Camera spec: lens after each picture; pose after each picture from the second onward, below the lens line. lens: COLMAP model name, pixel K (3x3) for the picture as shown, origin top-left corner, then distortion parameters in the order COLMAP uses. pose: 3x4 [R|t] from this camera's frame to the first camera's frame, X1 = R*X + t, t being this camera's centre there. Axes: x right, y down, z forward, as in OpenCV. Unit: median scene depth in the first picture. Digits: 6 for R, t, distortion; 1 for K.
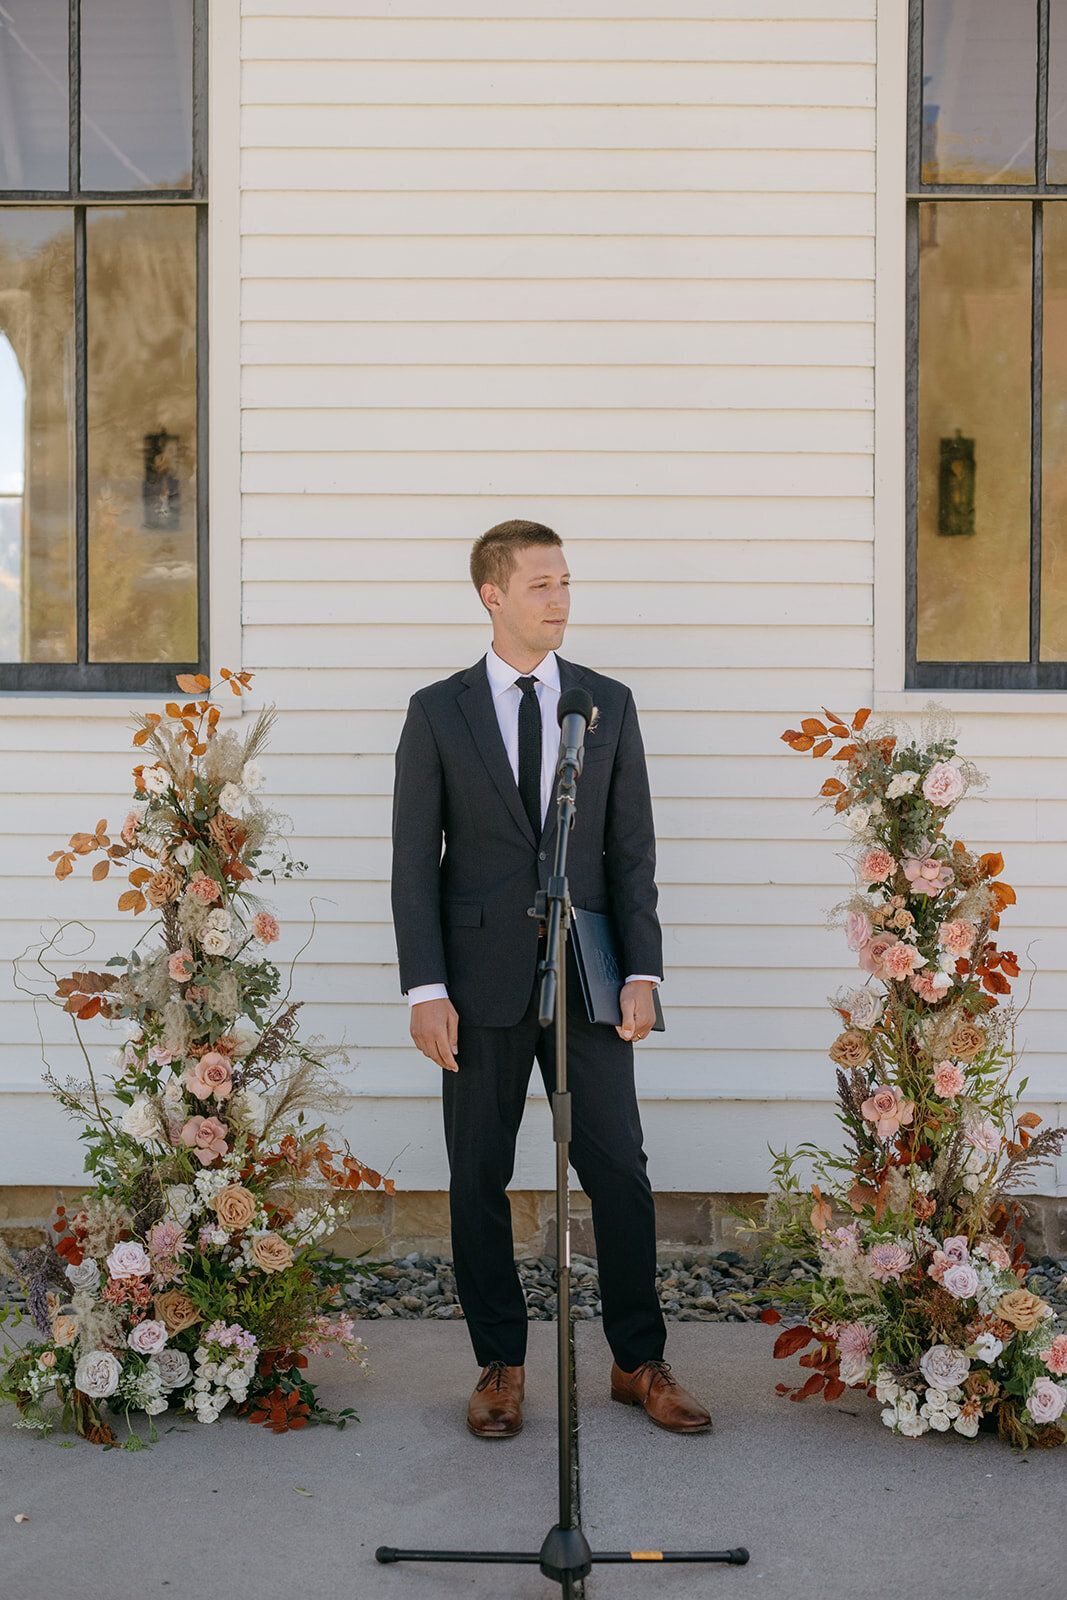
lens RADIAL K [[2305.4, 0, 459.9], [0, 2305.4, 794.9], [0, 0, 1]] dist [-0.046685, 0.000329]
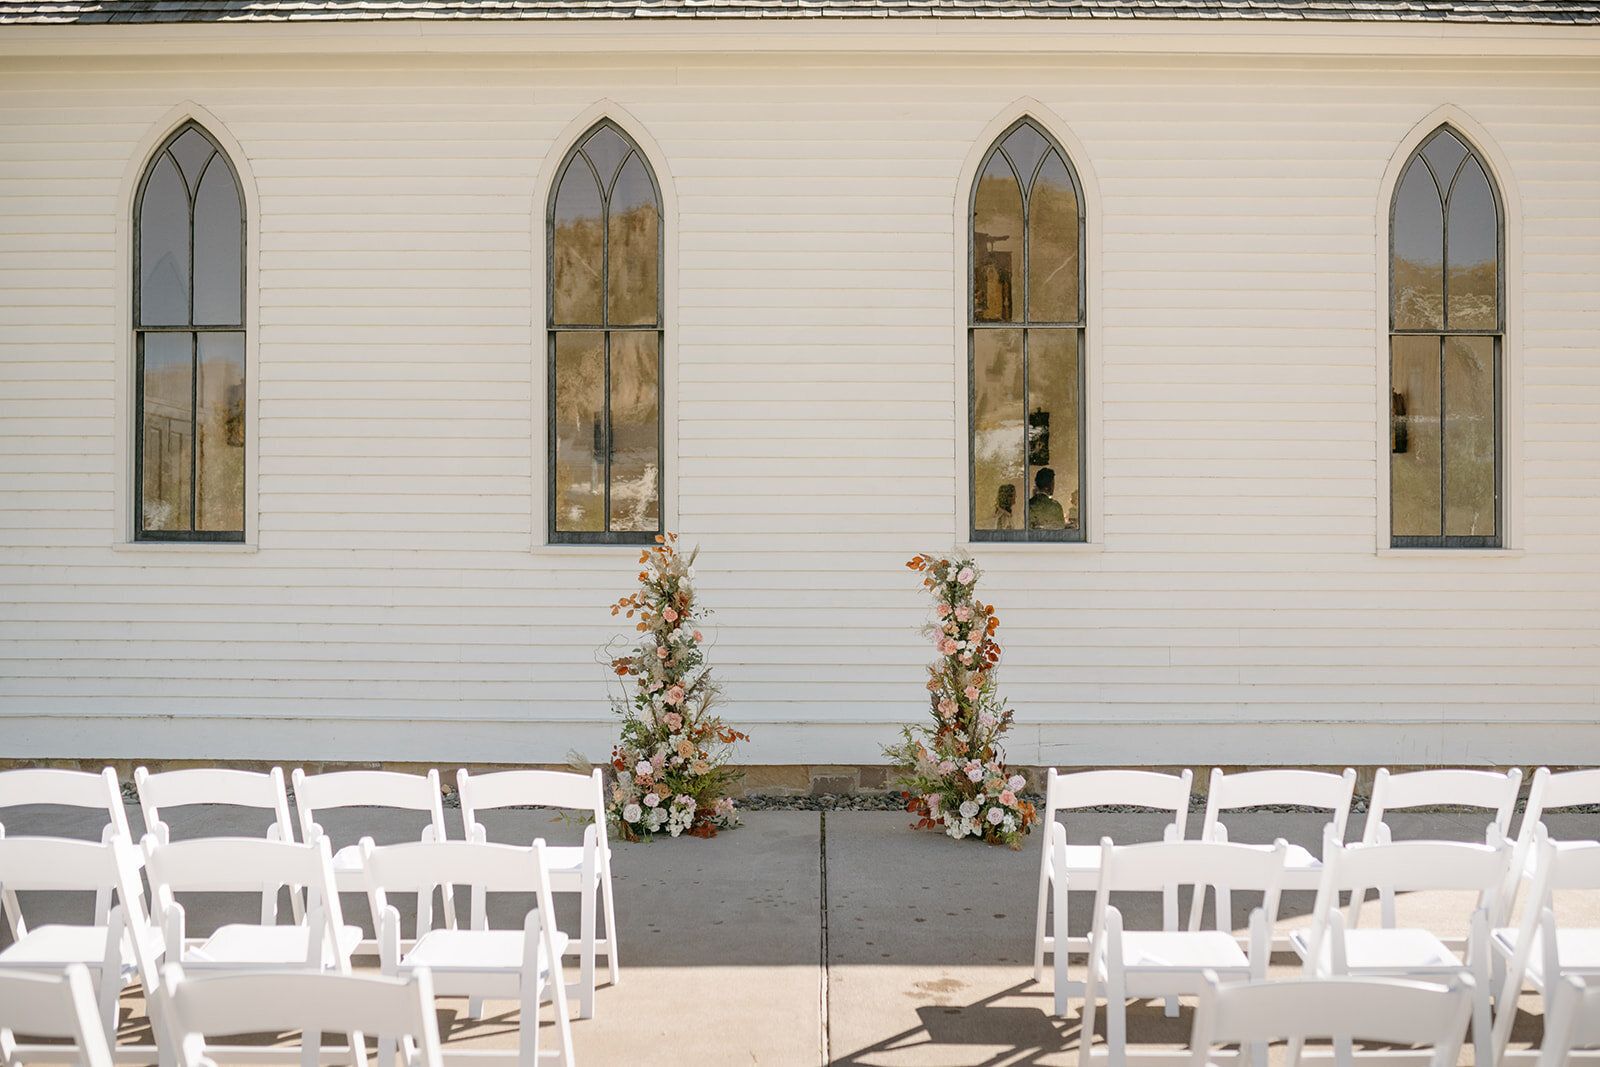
lens RADIAL K [[1558.8, 0, 794.3], [0, 1558.8, 521.0], [0, 0, 1]] dist [-0.060575, 0.072132]
pose [[0.999739, -0.002128, 0.022757, -0.018720], [0.003707, 0.997570, -0.069572, 0.051342], [-0.022554, 0.069638, 0.997317, -0.679403]]
